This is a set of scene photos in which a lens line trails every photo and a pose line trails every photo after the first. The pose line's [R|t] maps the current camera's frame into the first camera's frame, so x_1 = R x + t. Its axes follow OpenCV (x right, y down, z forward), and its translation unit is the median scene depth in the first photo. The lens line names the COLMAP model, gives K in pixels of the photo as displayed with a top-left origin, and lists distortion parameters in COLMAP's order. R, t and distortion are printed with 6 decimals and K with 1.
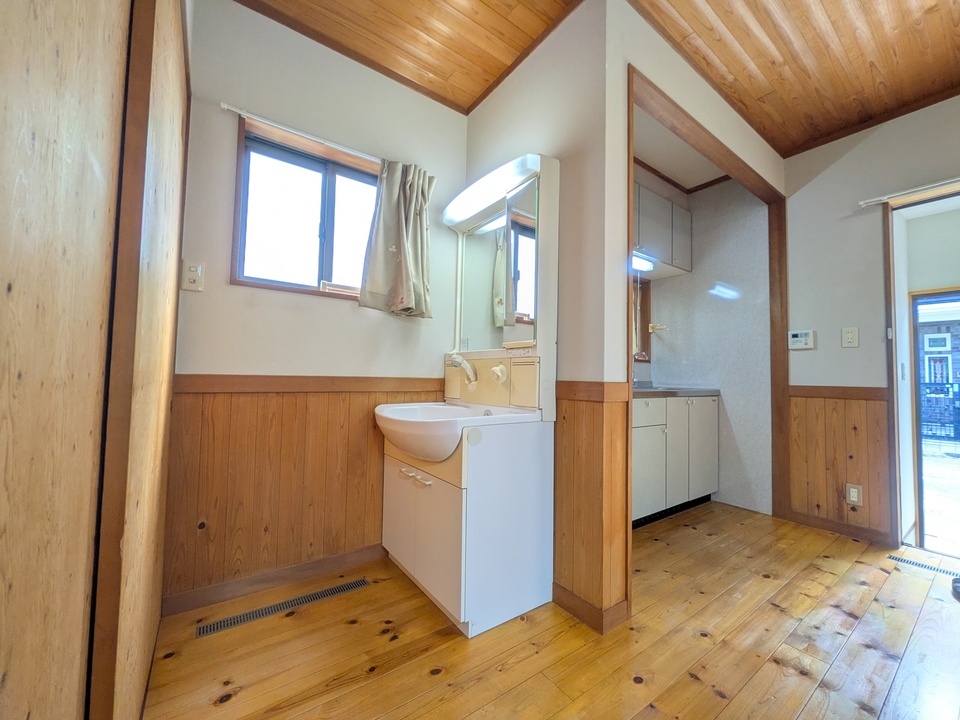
lens RADIAL K [[381.6, 0, 482.9], [0, 381.6, 358.9], [0, 0, 1]] dist [-0.000845, 0.000239]
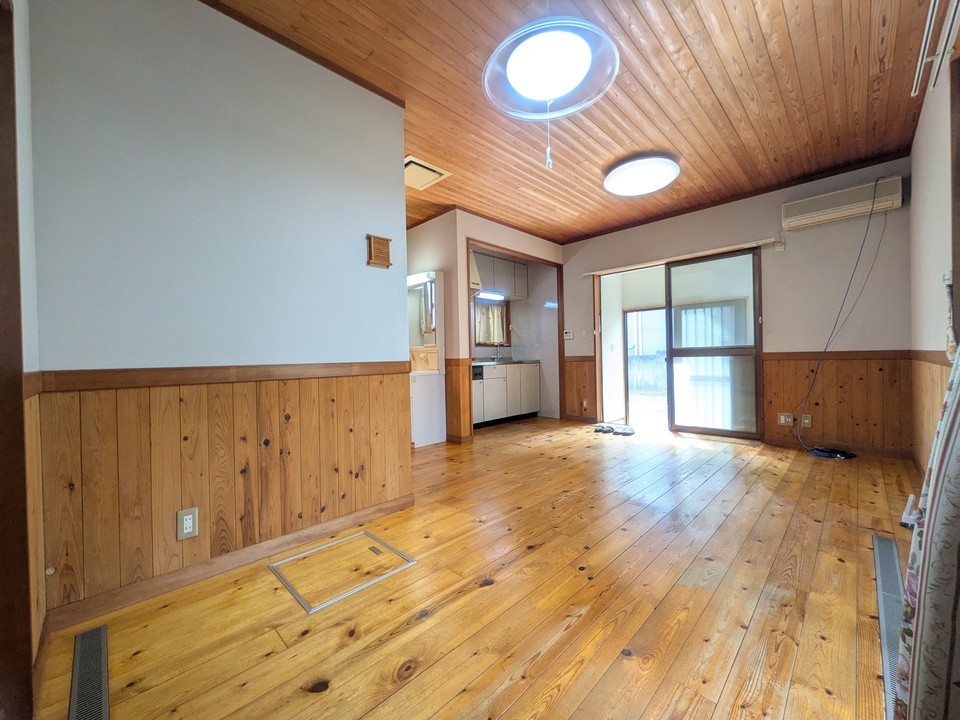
lens RADIAL K [[381.6, 0, 482.8], [0, 381.6, 359.8], [0, 0, 1]] dist [-0.000845, 0.000239]
pose [[0.986040, -0.042268, 0.161052, 0.020219], [0.033409, 0.997796, 0.057327, -0.053989], [-0.163121, -0.051146, 0.985280, -1.135865]]
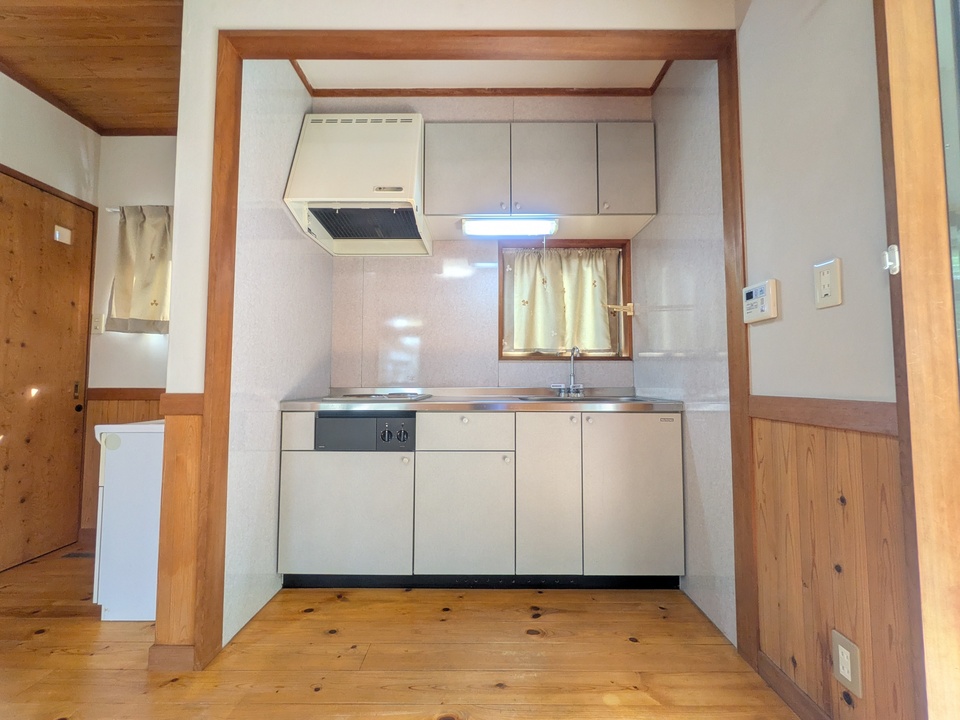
lens RADIAL K [[381.6, 0, 483.0], [0, 381.6, 359.3], [0, 0, 1]] dist [-0.000845, 0.000239]
pose [[0.806804, -0.052221, -0.588506, 0.928479], [0.043304, 0.998634, -0.029247, 0.024328], [0.589230, -0.001888, 0.807963, 0.443385]]
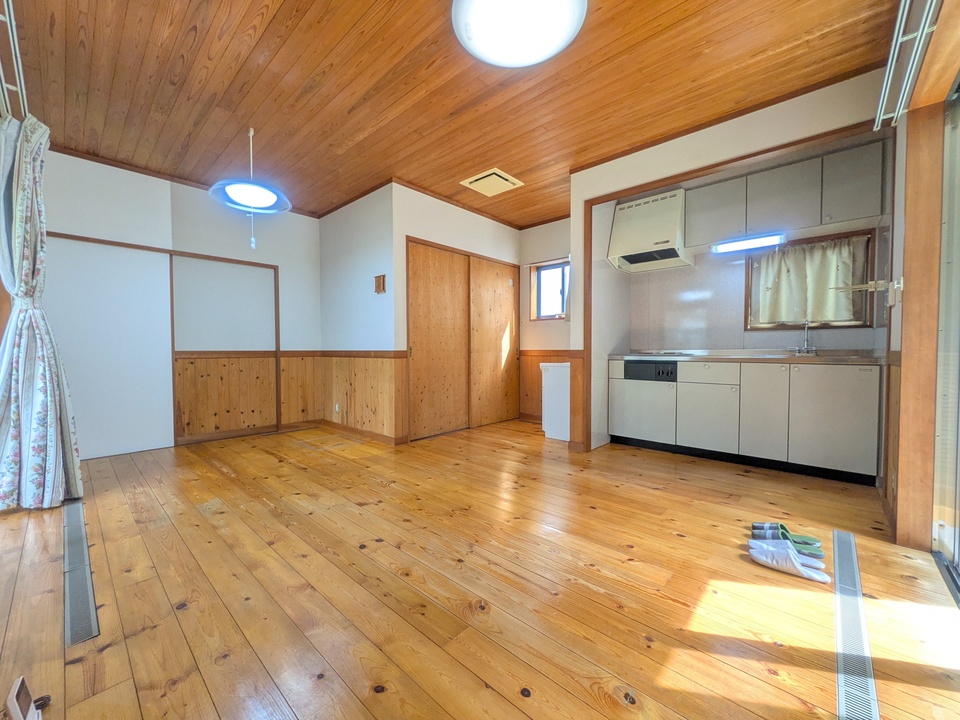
lens RADIAL K [[381.6, 0, 482.7], [0, 381.6, 358.4], [0, 0, 1]] dist [-0.000845, 0.000239]
pose [[0.204017, 0.002376, -0.978964, 1.622770], [0.050752, 0.998627, 0.013001, 0.034218], [0.977651, -0.052336, 0.203616, -0.027734]]
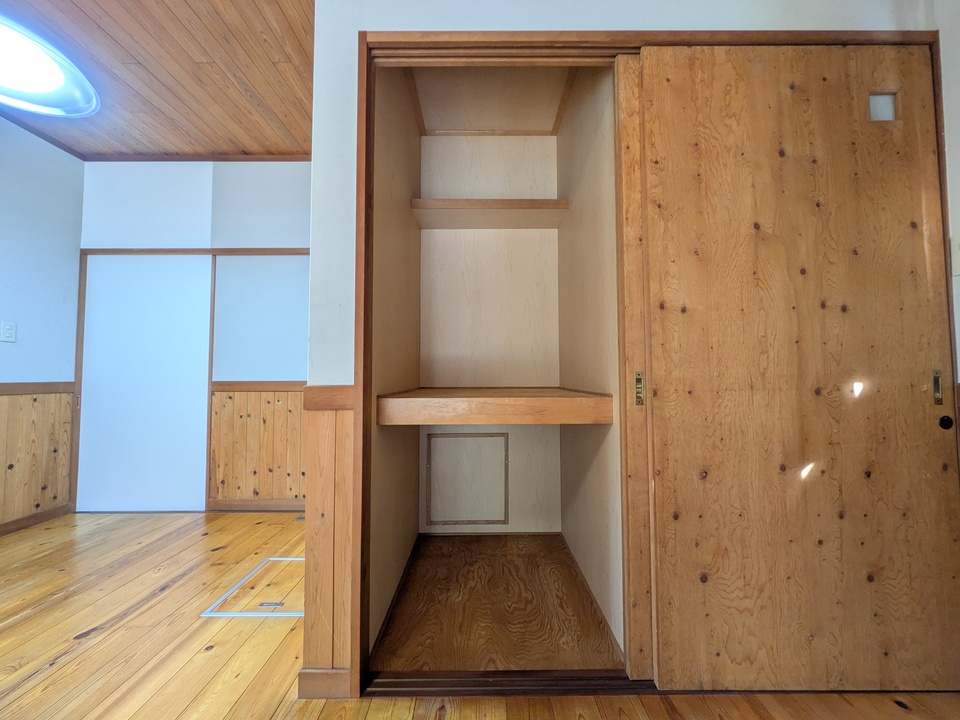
lens RADIAL K [[381.6, 0, 485.3], [0, 381.6, 359.8], [0, 0, 1]] dist [-0.000845, 0.000239]
pose [[-0.585320, -0.052263, -0.809116, 0.263648], [0.029001, 0.995932, -0.085309, 0.018913], [0.810284, -0.073398, -0.581424, 0.429648]]
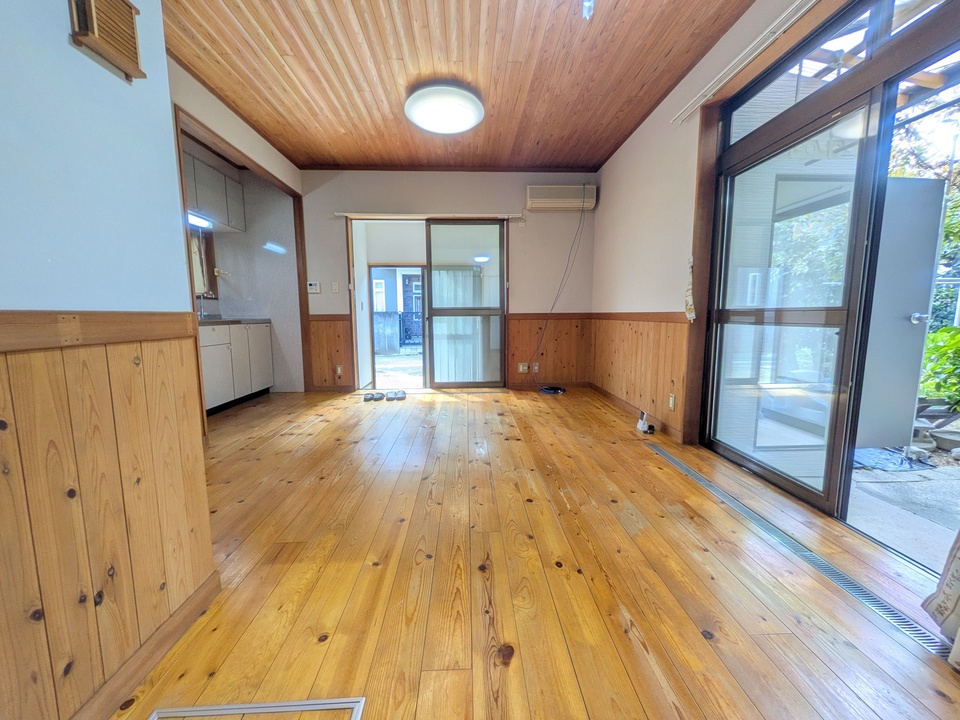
lens RADIAL K [[381.6, 0, 483.7], [0, 381.6, 359.4], [0, 0, 1]] dist [-0.000845, 0.000239]
pose [[0.550365, -0.121361, 0.826057, -0.219806], [-0.022001, 0.986928, 0.159654, -0.024037], [-0.834634, -0.106042, 0.540500, -0.662717]]
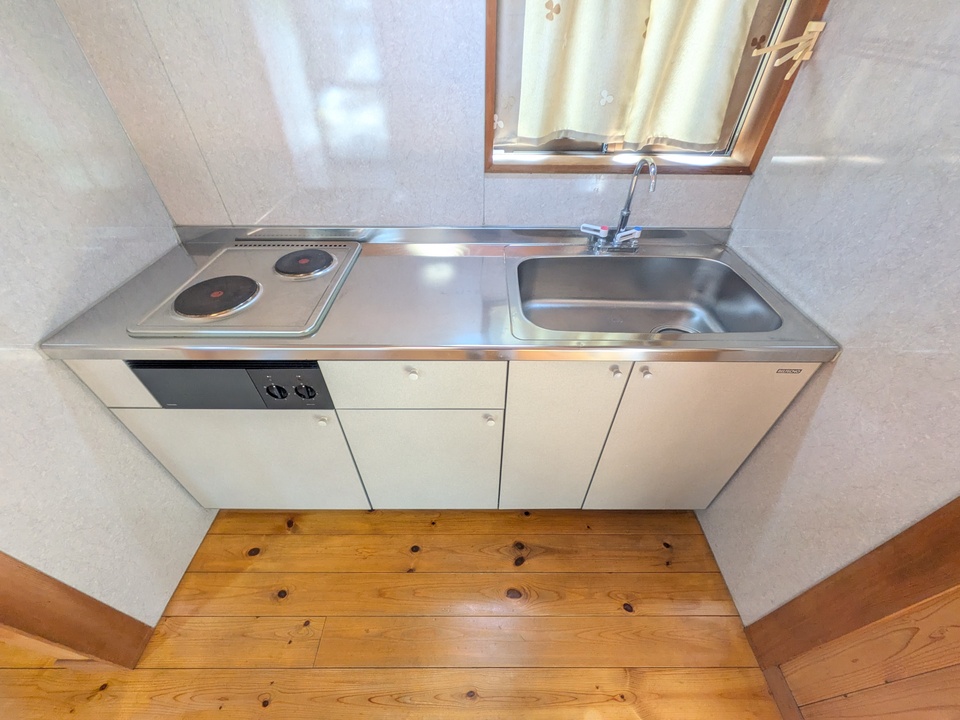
lens RADIAL K [[381.6, 0, 483.4], [0, 381.6, 360.5], [0, 0, 1]] dist [-0.000845, 0.000239]
pose [[0.810733, 0.372797, -0.451370, 0.685392], [0.039006, 0.734911, 0.677041, -0.159653], [0.584115, -0.566506, 0.581275, 0.849806]]
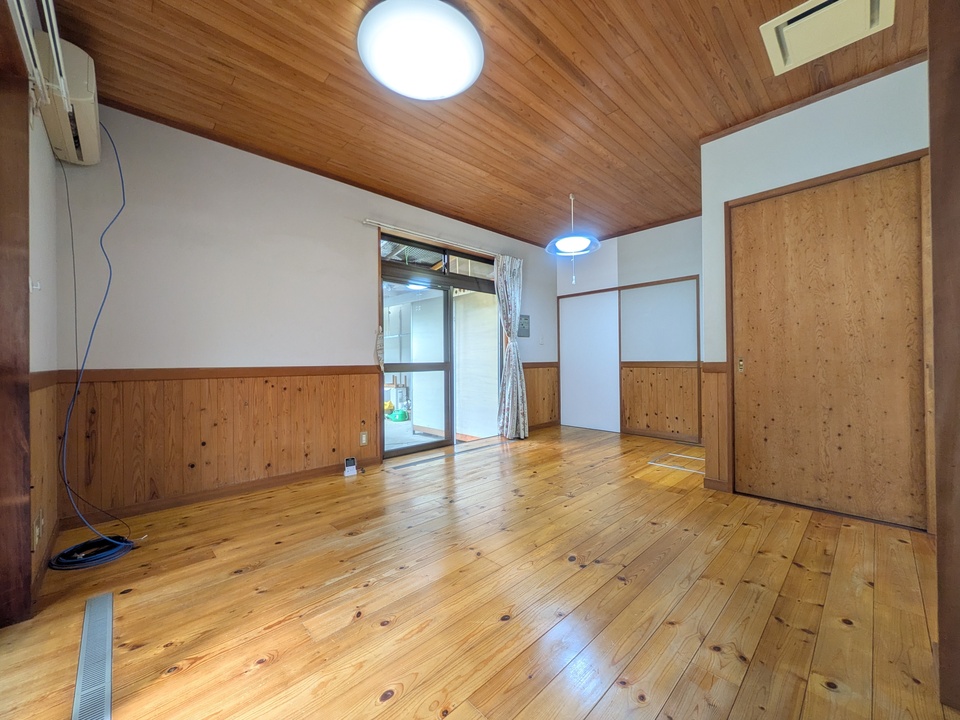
lens RADIAL K [[381.6, 0, 484.1], [0, 381.6, 358.4], [0, 0, 1]] dist [-0.000845, 0.000239]
pose [[-0.990054, -0.010273, -0.140311, 0.854867], [-0.002704, 0.998535, -0.054034, 0.059277], [0.140661, -0.053117, -0.988632, 1.044297]]
